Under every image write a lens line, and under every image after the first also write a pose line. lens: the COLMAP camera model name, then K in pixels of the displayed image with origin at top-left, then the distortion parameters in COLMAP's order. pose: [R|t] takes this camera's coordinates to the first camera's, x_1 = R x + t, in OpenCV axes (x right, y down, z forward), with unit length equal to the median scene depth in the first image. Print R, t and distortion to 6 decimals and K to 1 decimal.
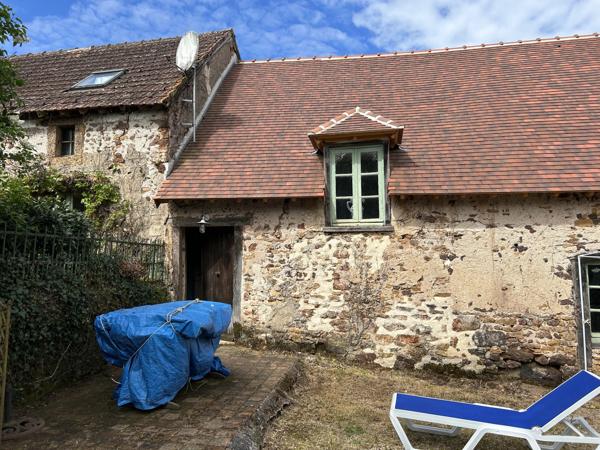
lens RADIAL K [[413.5, 0, 300.0], [0, 413.5, 225.0], [0, 0, 1]] dist [0.021833, 0.001338]
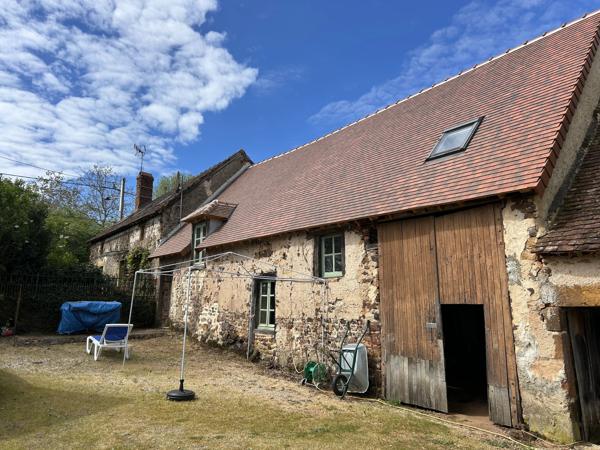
lens RADIAL K [[413.5, 0, 300.0], [0, 413.5, 225.0], [0, 0, 1]] dist [0.021833, 0.001338]
pose [[0.771899, -0.112439, -0.625723, 1.583078], [0.041557, 0.991054, -0.126823, 0.071363], [0.634385, 0.071892, 0.769667, -0.160126]]
